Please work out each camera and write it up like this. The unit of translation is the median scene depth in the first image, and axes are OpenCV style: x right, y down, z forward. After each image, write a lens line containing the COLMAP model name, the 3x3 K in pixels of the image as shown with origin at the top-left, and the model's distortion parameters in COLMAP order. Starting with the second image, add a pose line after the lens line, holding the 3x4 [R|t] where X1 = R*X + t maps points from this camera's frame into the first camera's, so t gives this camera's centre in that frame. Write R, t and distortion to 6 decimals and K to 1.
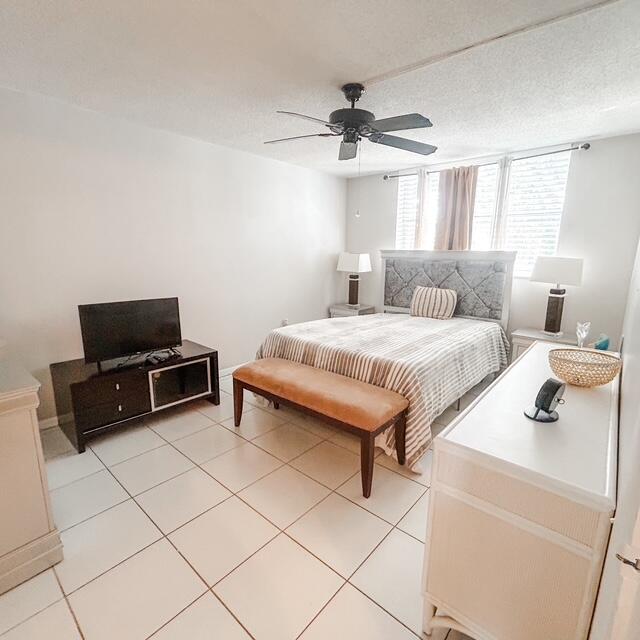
lens RADIAL K [[344.9, 0, 320.0], [0, 344.9, 320.0], [0, 0, 1]] dist [-0.000809, 0.000499]
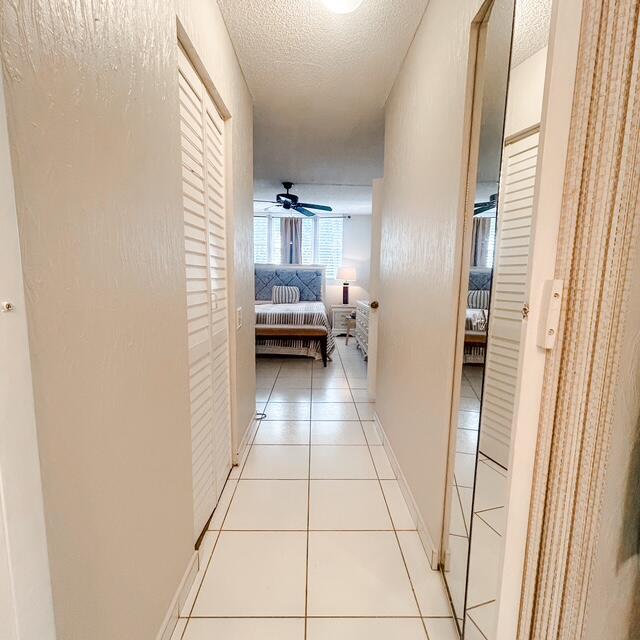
lens RADIAL K [[344.9, 0, 320.0], [0, 344.9, 320.0], [0, 0, 1]] dist [-0.000809, 0.000499]
pose [[0.743248, -0.084672, 0.663637, -0.700189], [0.125365, 0.992014, -0.013835, 0.120134], [-0.657165, 0.093480, 0.747927, -0.361711]]
